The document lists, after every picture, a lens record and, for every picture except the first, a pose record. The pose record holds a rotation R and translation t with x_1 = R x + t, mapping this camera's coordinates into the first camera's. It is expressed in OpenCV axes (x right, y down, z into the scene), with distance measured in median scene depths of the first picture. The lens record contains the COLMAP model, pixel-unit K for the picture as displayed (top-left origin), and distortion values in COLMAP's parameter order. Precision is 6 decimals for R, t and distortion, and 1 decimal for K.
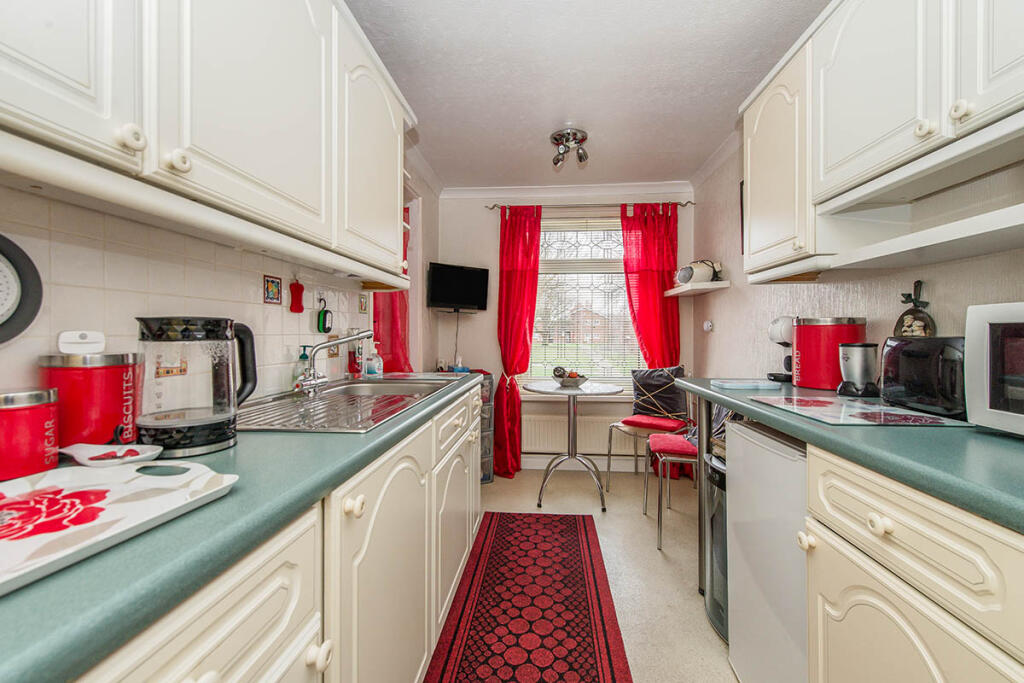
lens RADIAL K [[434.0, 0, 507.0], [0, 434.0, 333.7], [0, 0, 1]] dist [0.000987, -0.000018]
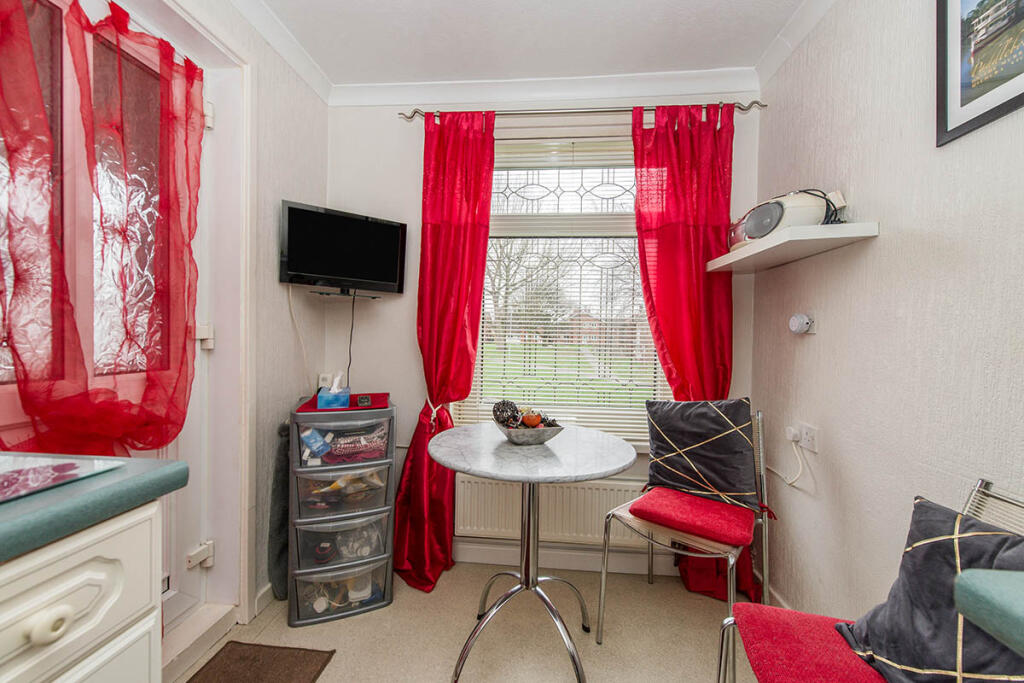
lens RADIAL K [[422.3, 0, 516.0], [0, 422.3, 344.1], [0, 0, 1]] dist [-0.001705, 0.000081]
pose [[0.999781, 0.016179, 0.013256, 0.105781], [-0.016318, 0.999812, 0.010434, 0.006281], [-0.013085, -0.010648, 0.999858, 0.440200]]
